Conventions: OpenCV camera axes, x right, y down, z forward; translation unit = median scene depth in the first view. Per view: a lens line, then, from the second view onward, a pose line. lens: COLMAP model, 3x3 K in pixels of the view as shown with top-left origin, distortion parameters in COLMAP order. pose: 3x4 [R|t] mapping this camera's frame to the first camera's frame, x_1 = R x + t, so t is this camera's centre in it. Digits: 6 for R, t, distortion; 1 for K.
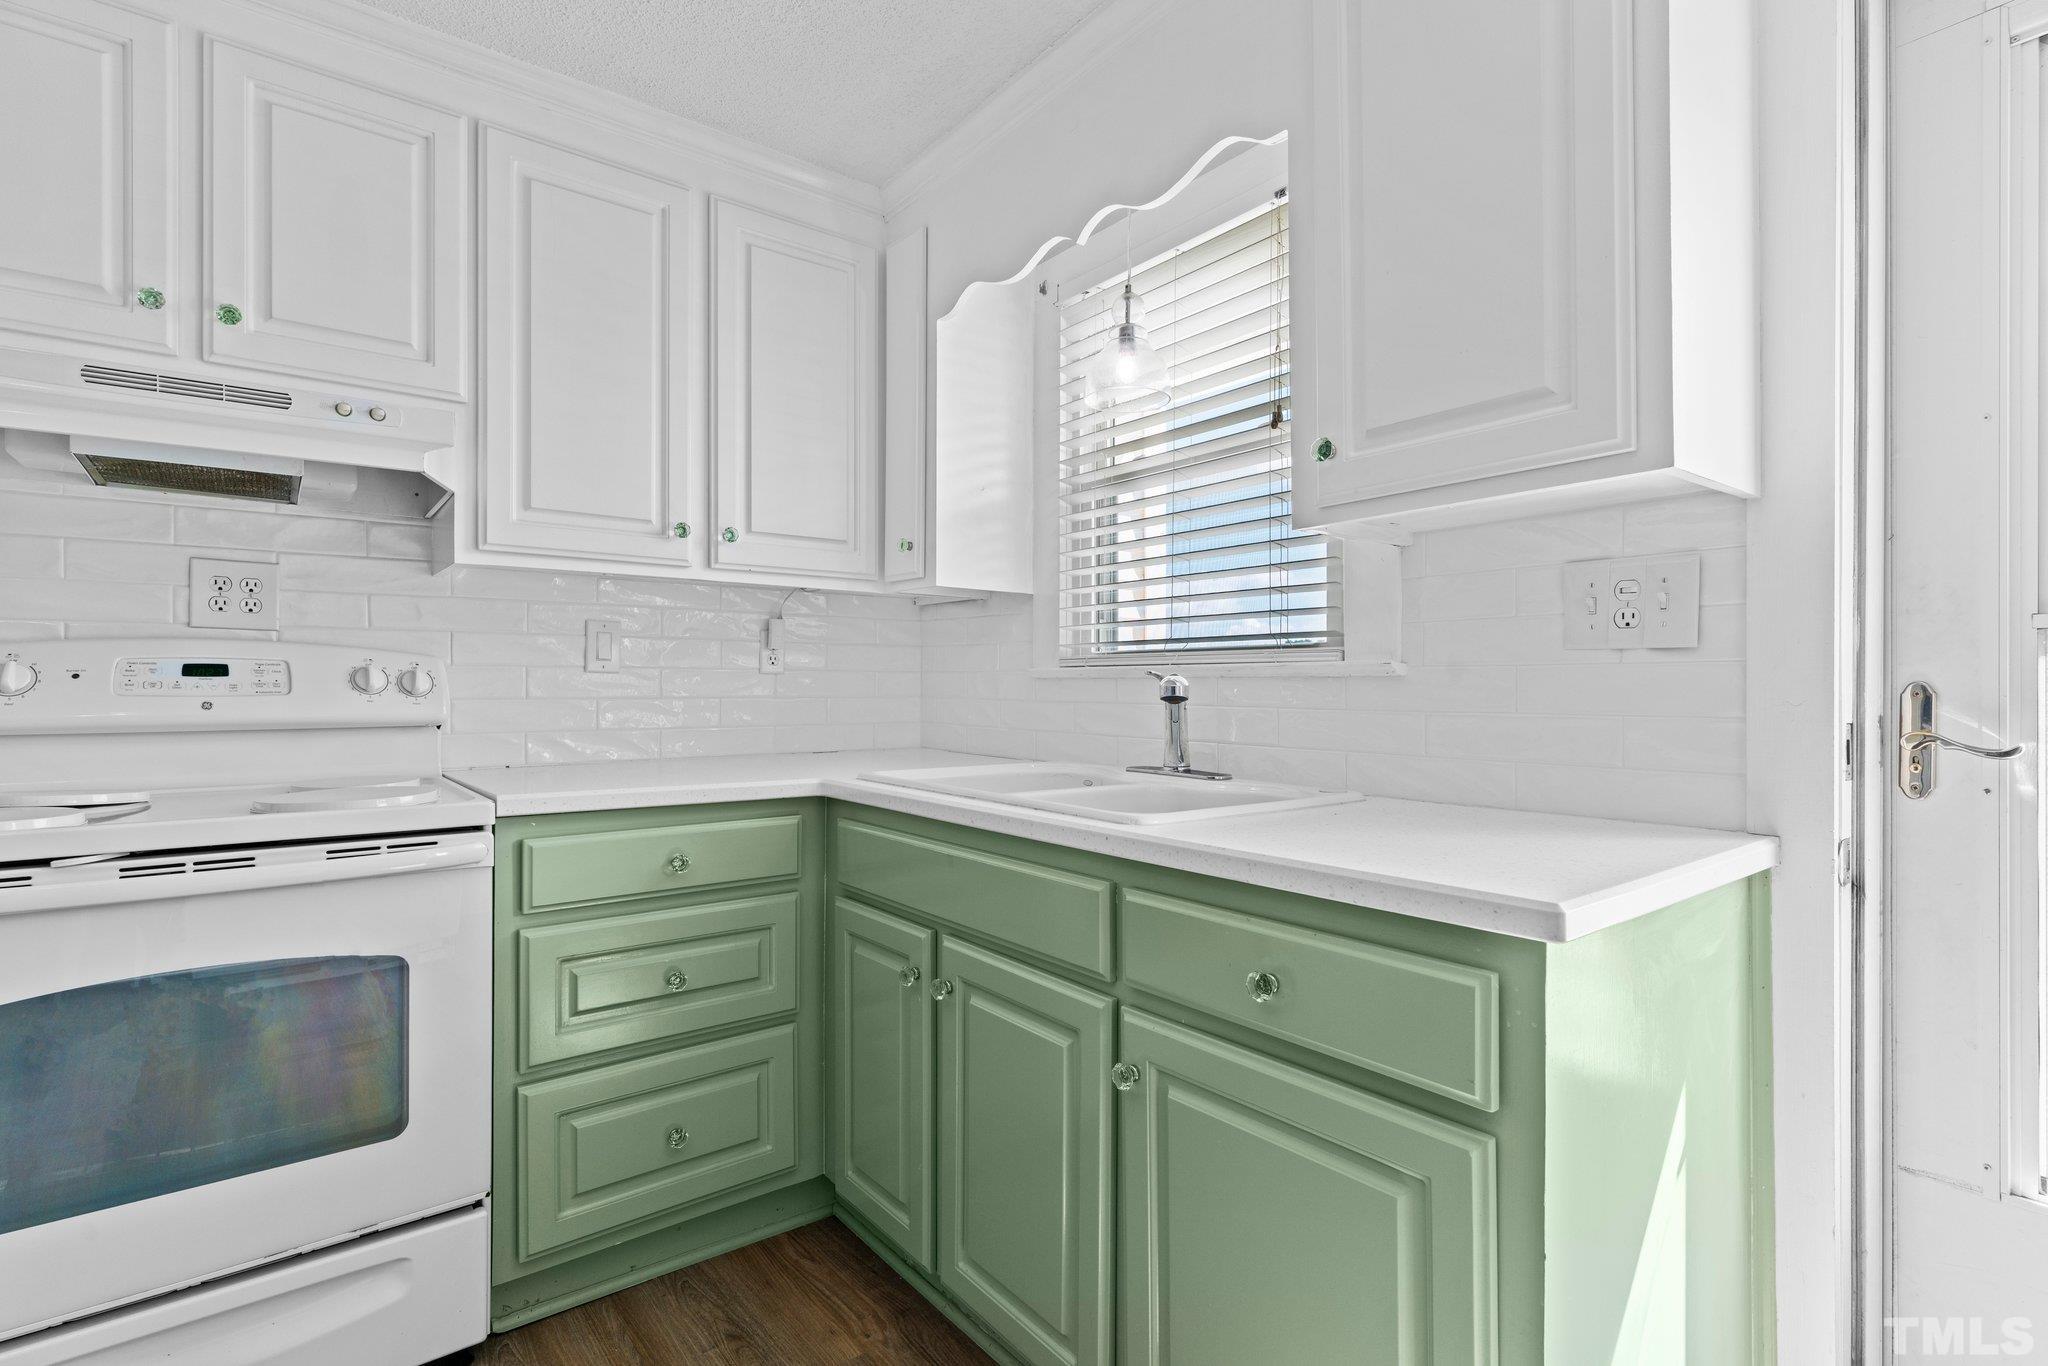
lens RADIAL K [[968.0, 0, 1038.2], [0, 968.0, 690.2], [0, 0, 1]] dist [0.002431, -0.000484]
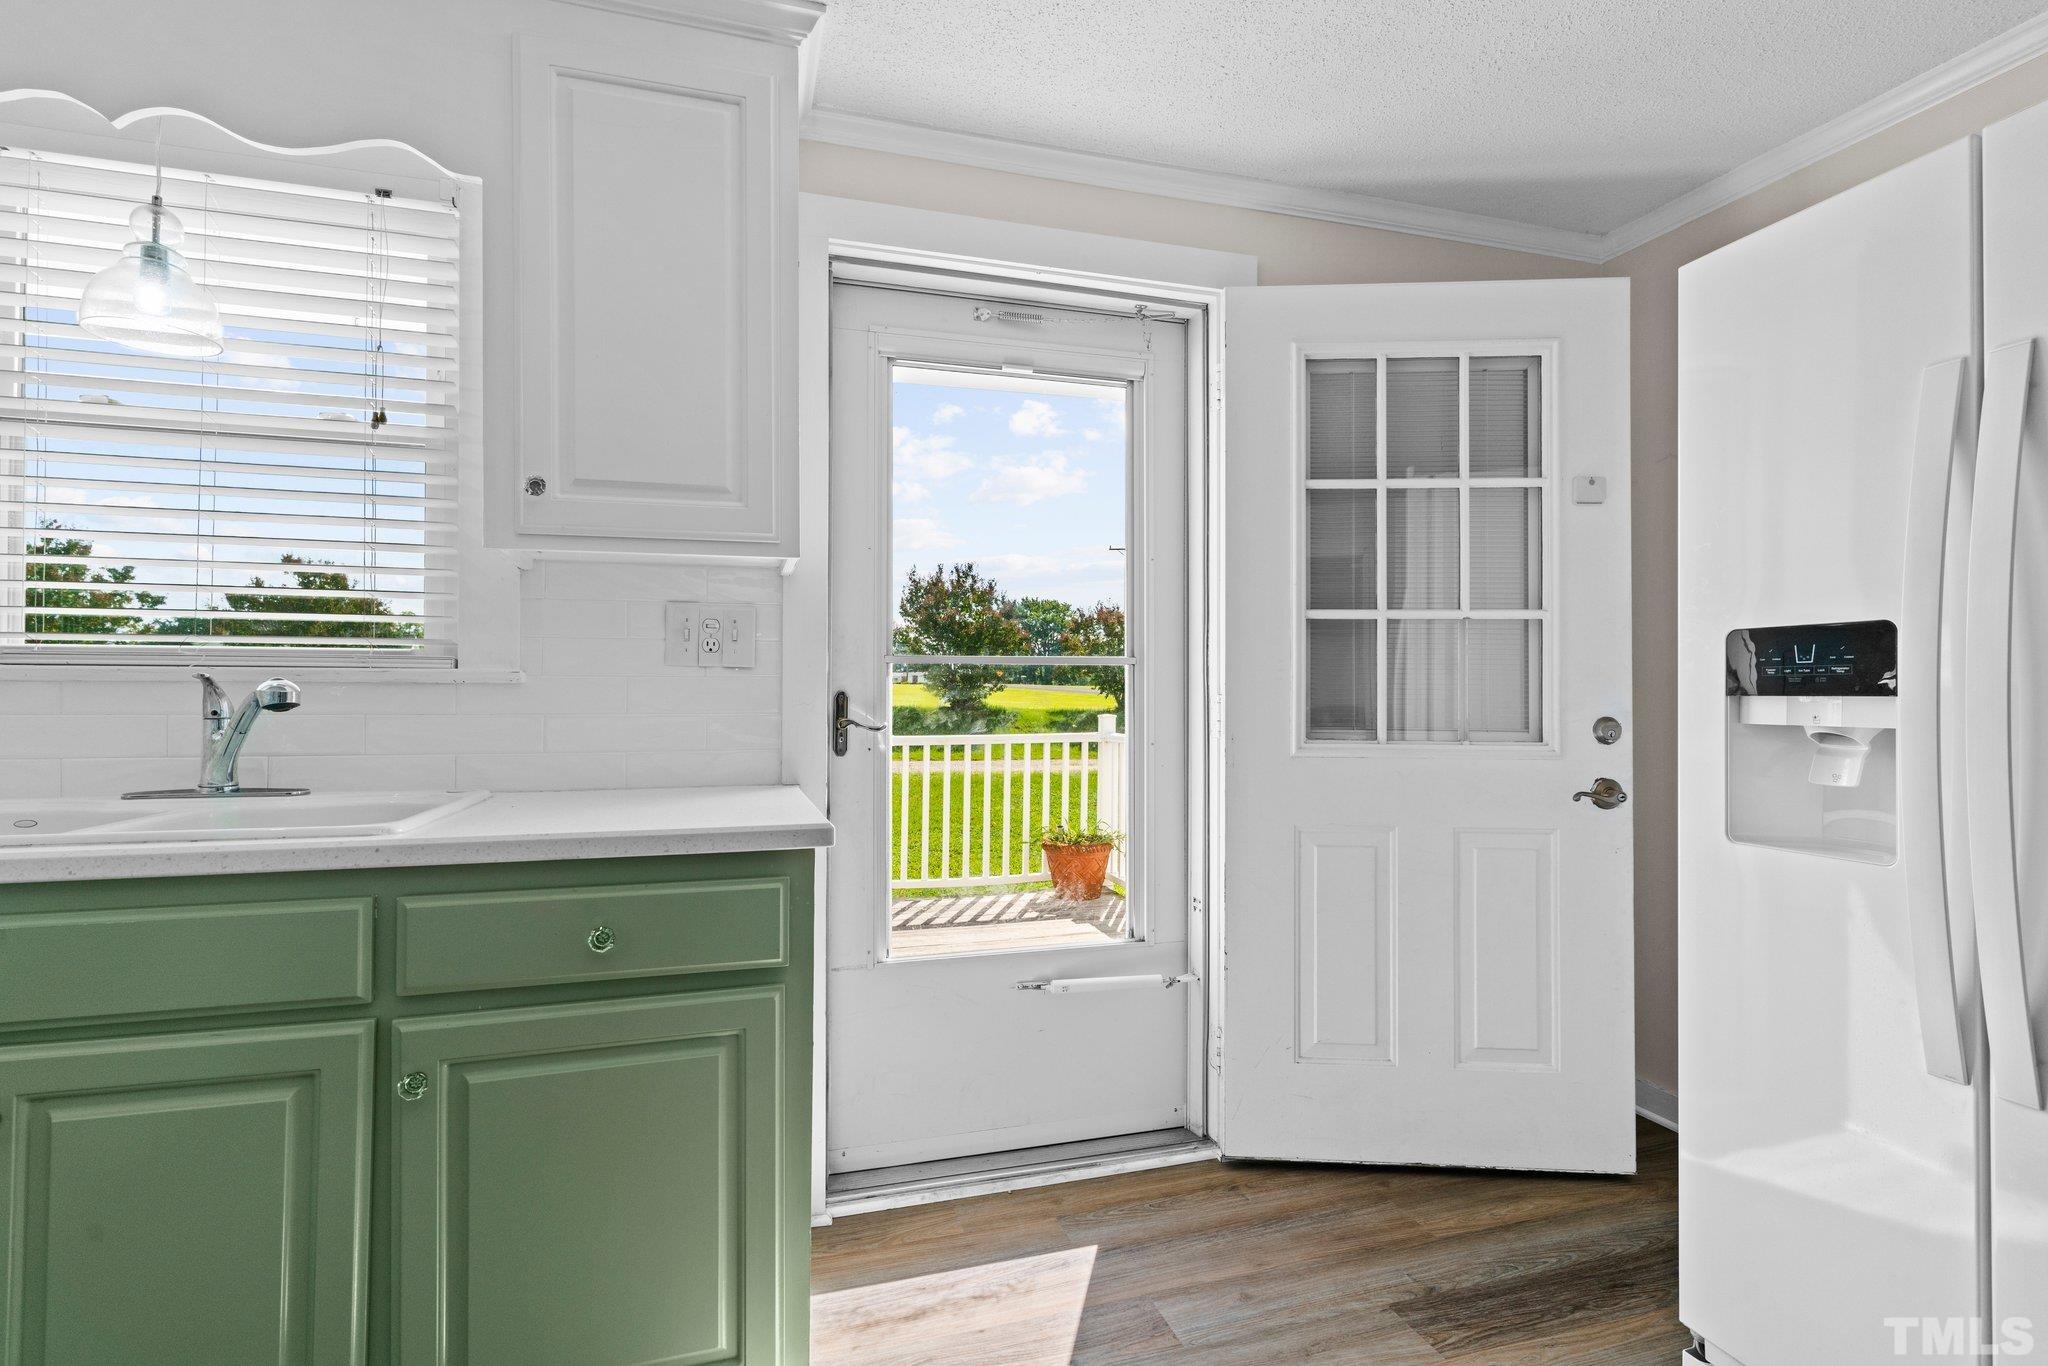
lens RADIAL K [[968.0, 0, 1019.1], [0, 968.0, 680.9], [0, 0, 1]] dist [0.002431, -0.000484]
pose [[0.361435, 0.012939, 0.932308, -0.456505], [0.001763, 0.999892, -0.014560, -0.000121], [-0.932396, 0.006906, 0.361373, 0.044775]]
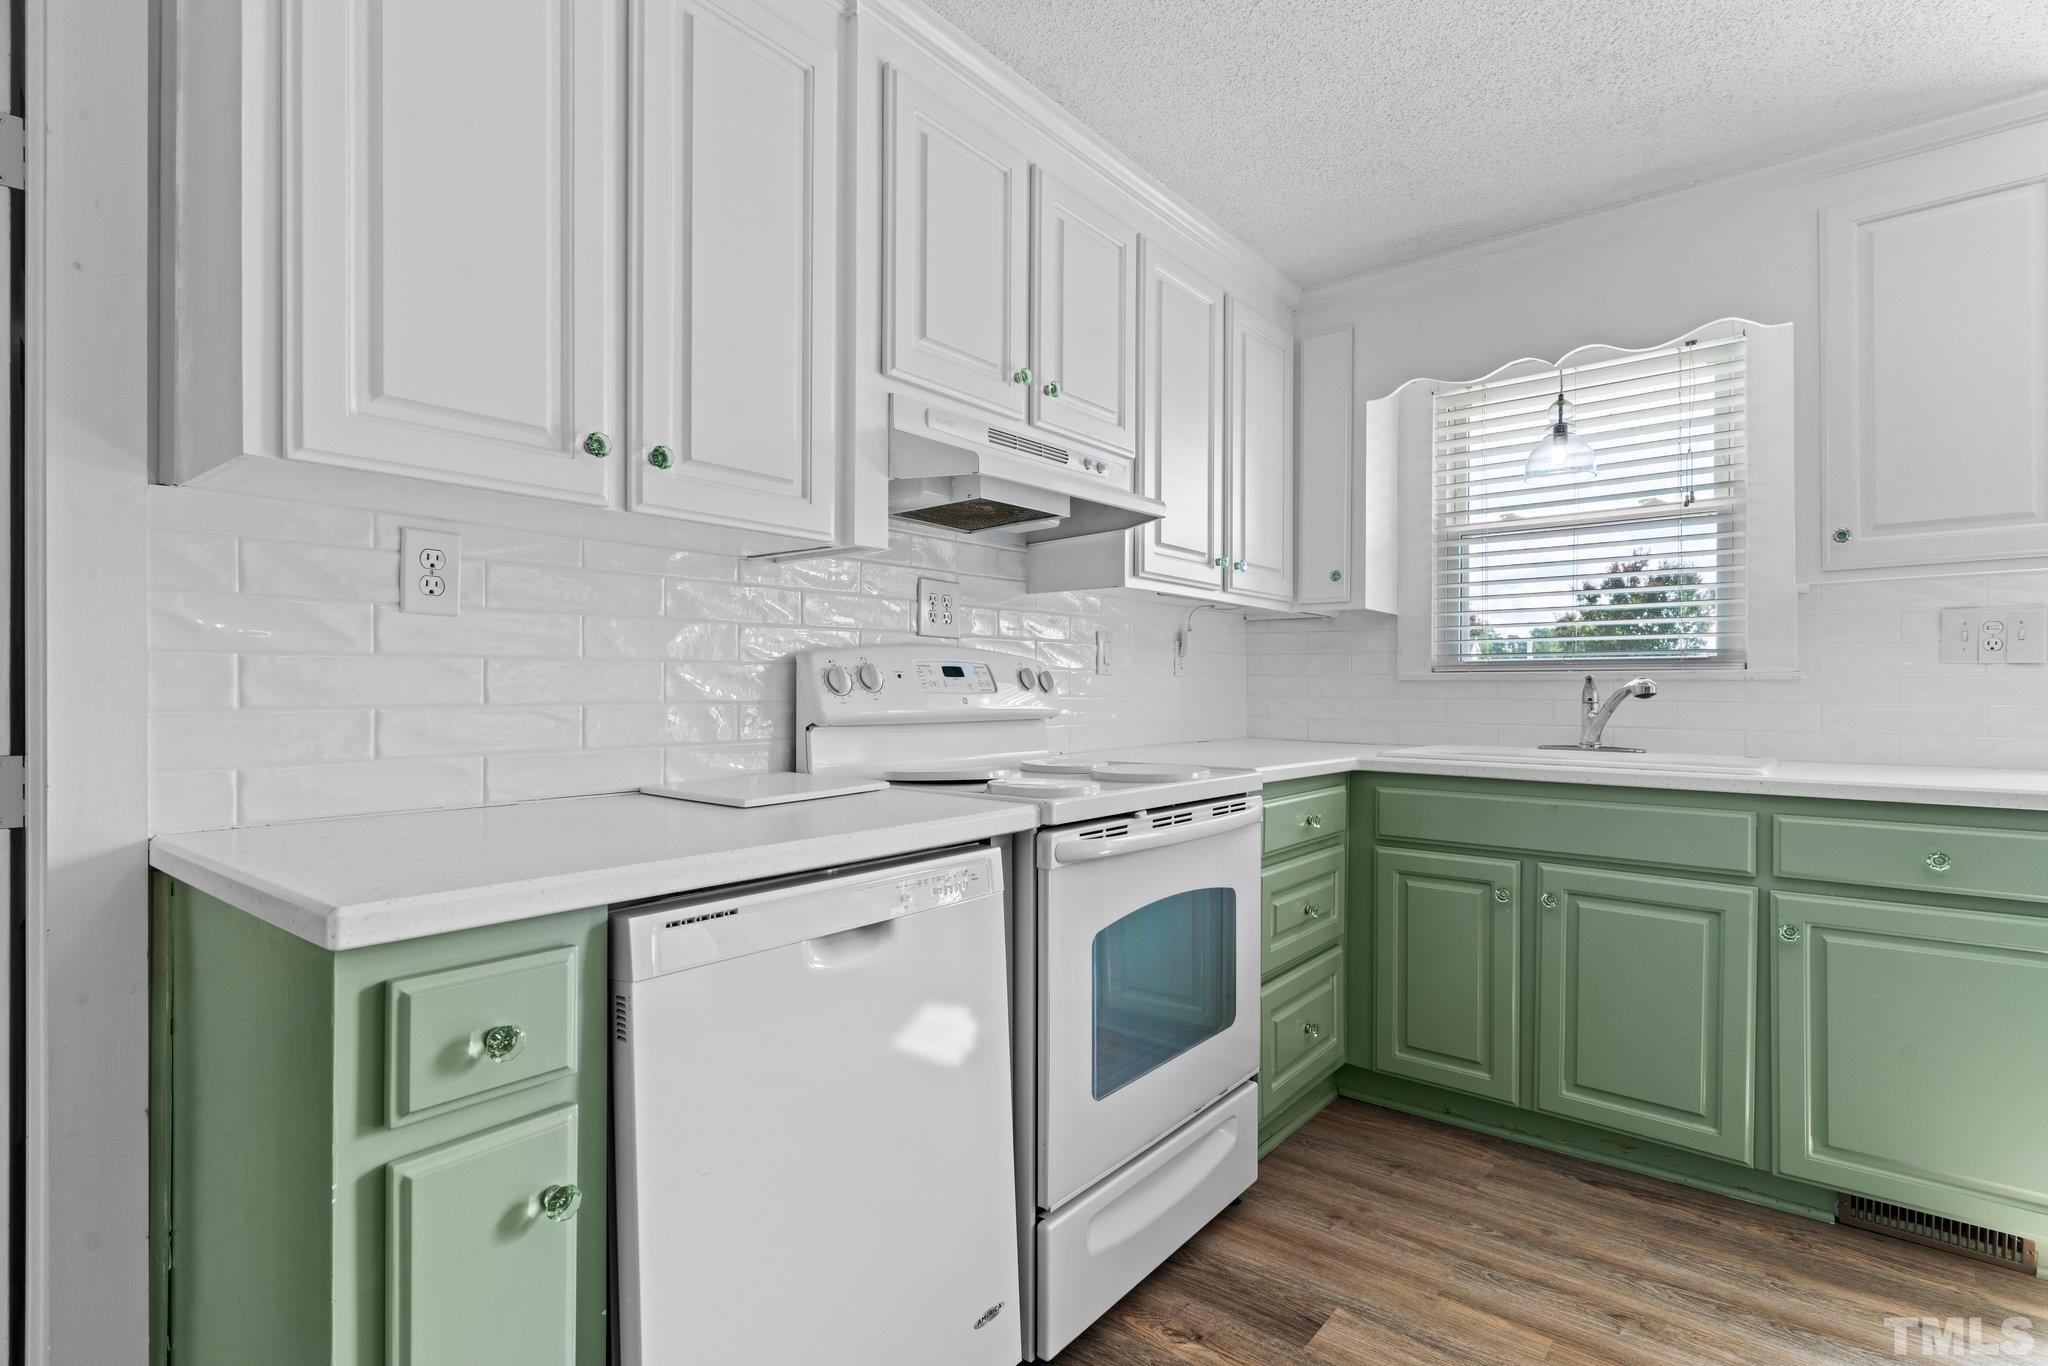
lens RADIAL K [[968.0, 0, 1021.9], [0, 968.0, 692.1], [0, 0, 1]] dist [0.002431, -0.000484]
pose [[0.977879, 0.000772, 0.209168, -1.082823], [-0.000611, 0.999999, -0.000836, 0.006192], [-0.209169, 0.000690, 0.977879, -0.209617]]
